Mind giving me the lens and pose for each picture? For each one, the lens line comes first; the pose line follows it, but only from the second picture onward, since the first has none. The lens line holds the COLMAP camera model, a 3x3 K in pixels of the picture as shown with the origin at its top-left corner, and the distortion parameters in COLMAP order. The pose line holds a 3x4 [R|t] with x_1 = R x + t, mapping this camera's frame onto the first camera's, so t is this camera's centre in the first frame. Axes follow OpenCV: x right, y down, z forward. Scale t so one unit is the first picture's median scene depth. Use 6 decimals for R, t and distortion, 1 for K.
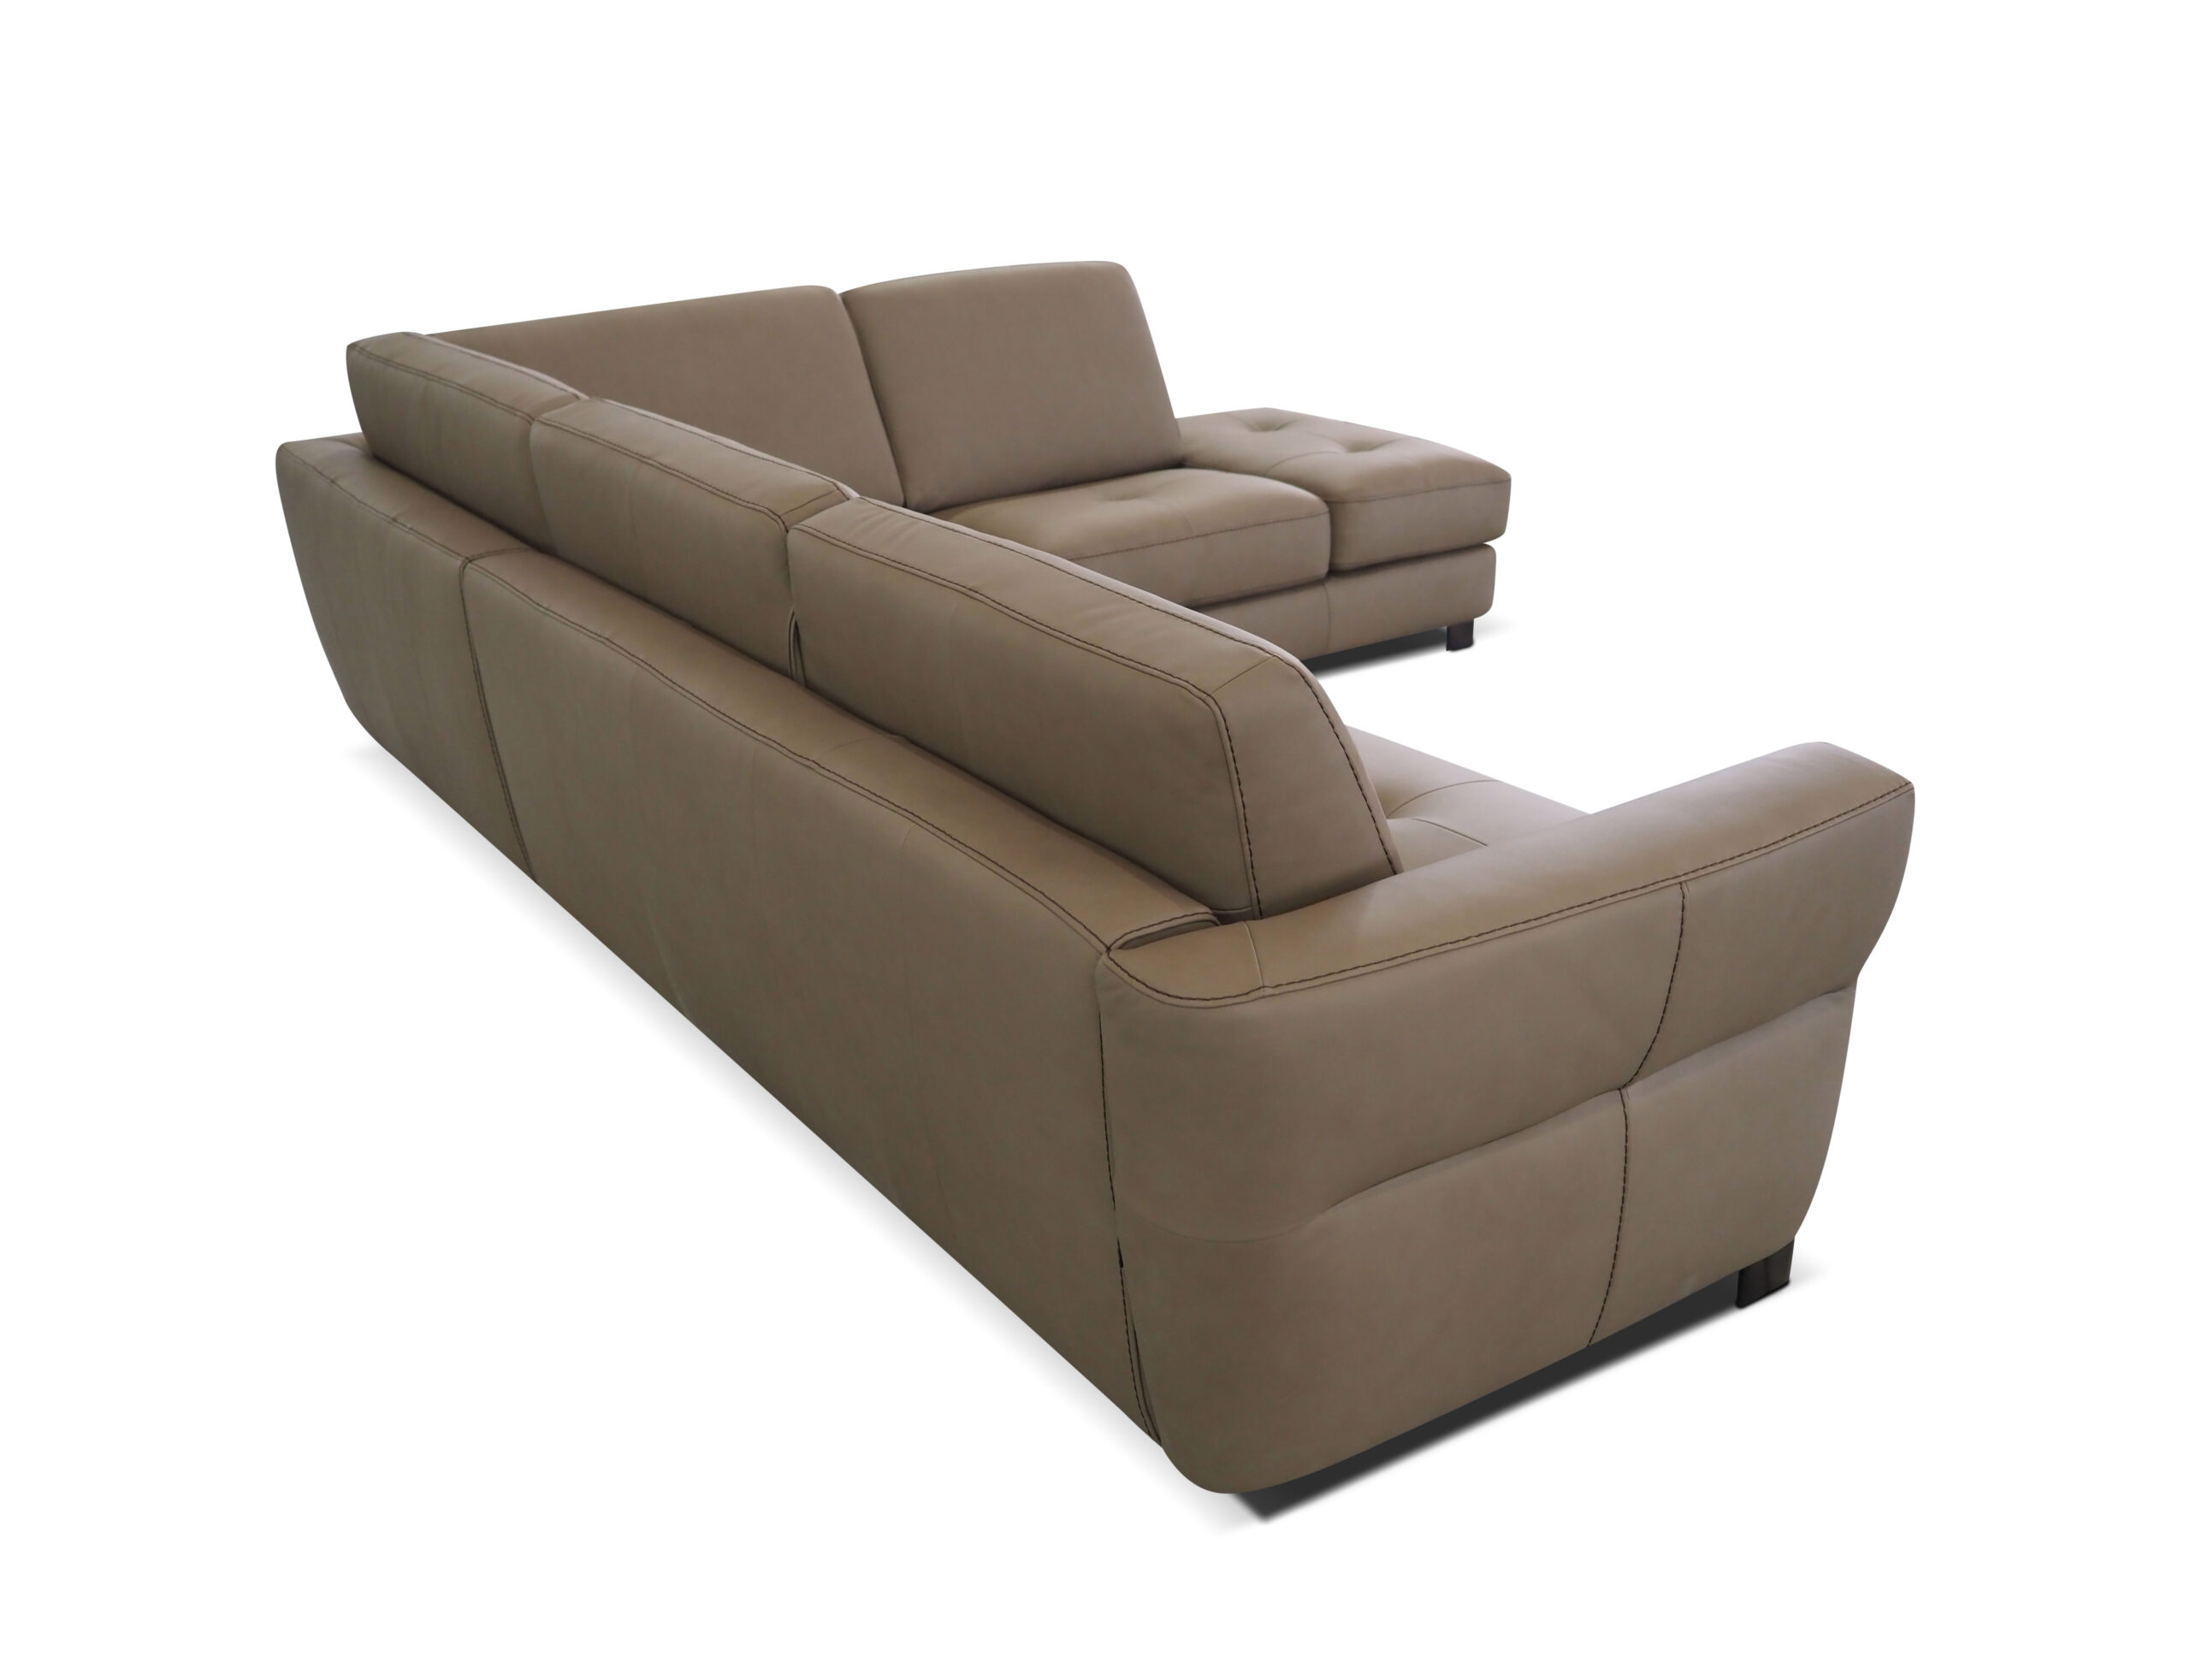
lens RADIAL K [[2282.6, 0, 1096.0], [0, 2282.6, 840.1], [0, 0, 1]] dist [0.001736, 0.000000]
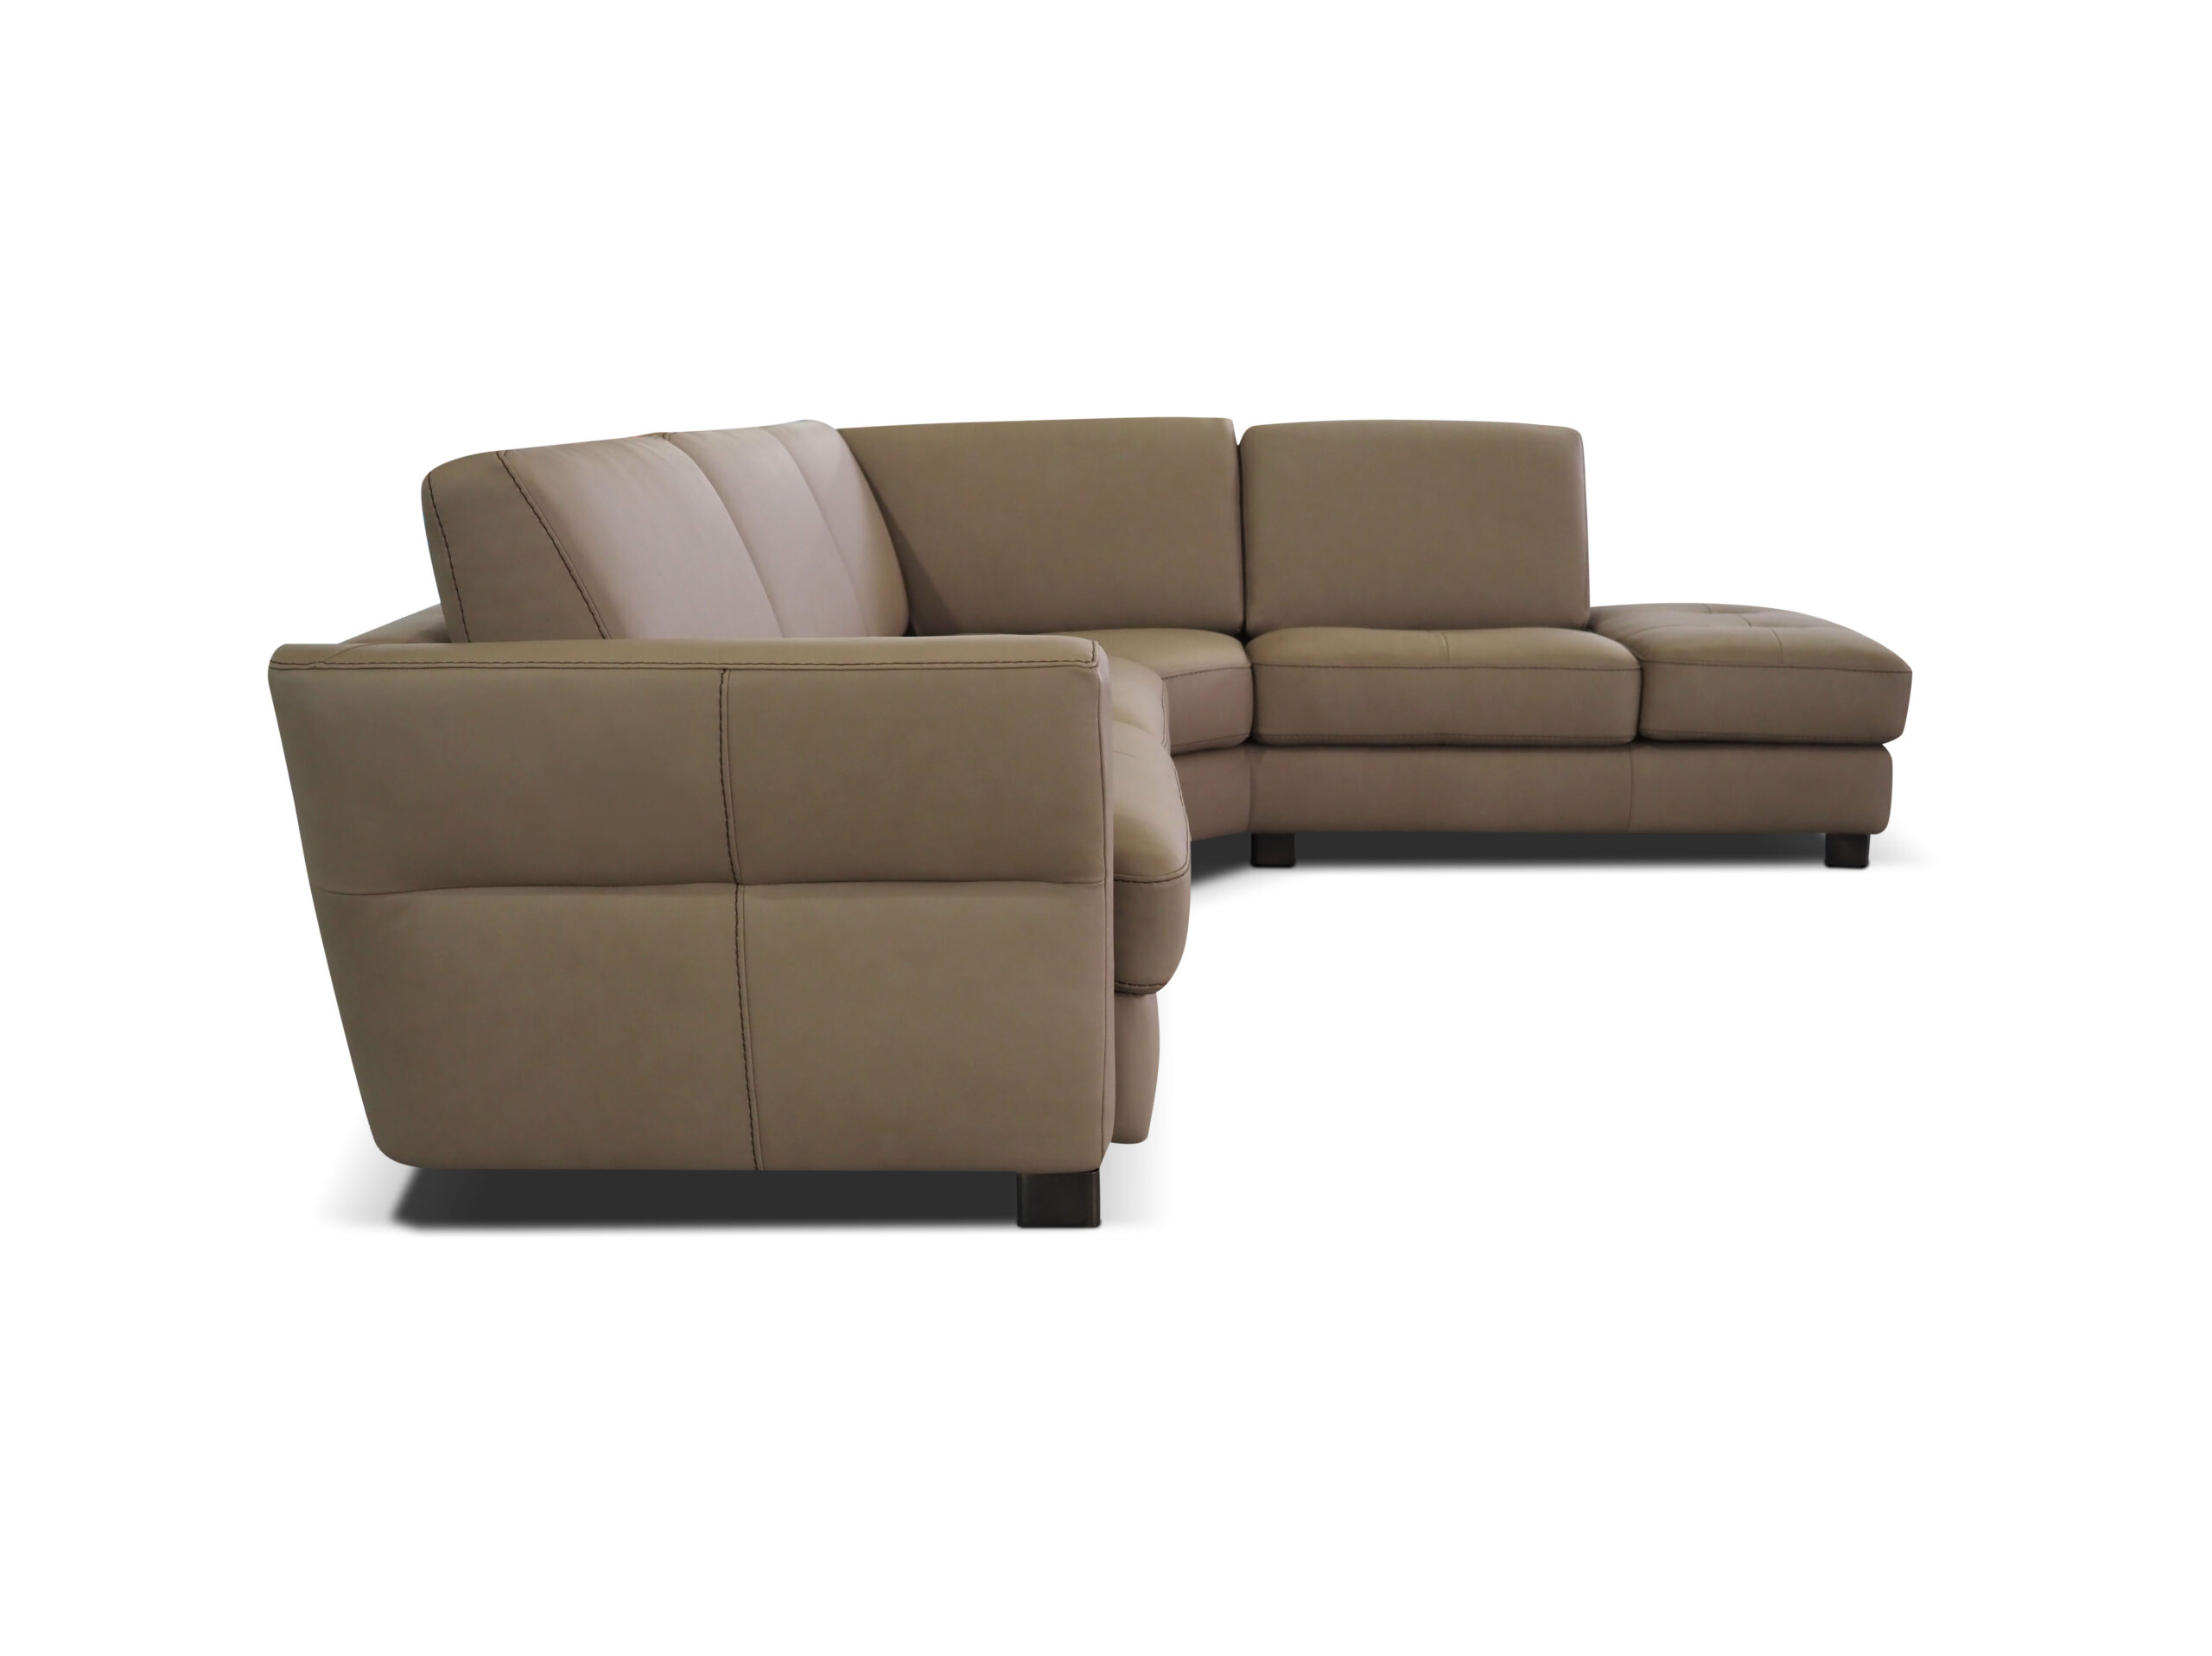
lens RADIAL K [[2687.6, 0, 1106.0], [0, 2687.6, 827.9], [0, 0, 1]] dist [-0.017990, 0.000000]
pose [[0.762557, 0.109574, -0.637574, 0.626173], [-0.248566, 0.959525, -0.132388, 0.110719], [0.597262, 0.259433, 0.758929, 0.074148]]
